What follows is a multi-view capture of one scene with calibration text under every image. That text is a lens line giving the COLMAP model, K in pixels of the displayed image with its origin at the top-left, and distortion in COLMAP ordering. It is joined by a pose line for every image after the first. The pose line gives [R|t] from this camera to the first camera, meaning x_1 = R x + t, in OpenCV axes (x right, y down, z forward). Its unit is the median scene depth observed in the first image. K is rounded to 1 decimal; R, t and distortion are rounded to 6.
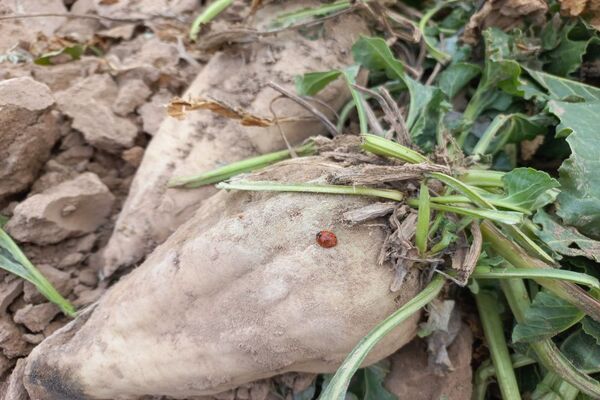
lens RADIAL K [[426.9, 0, 300.0], [0, 426.9, 200.0], [0, 0, 1]] dist [0.000034, -0.004531]
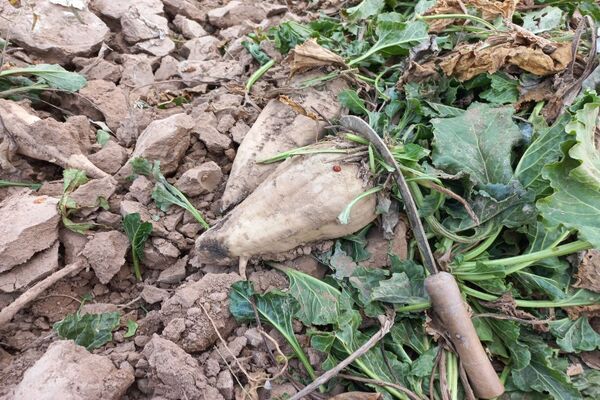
lens RADIAL K [[417.9, 0, 296.4], [0, 417.9, 206.6], [0, 0, 1]] dist [0.003677, -0.001013]
pose [[0.998877, -0.038908, 0.027025, -0.161334], [0.040813, 0.996426, -0.073951, 0.311128], [-0.024052, 0.074971, 0.996896, -0.933550]]
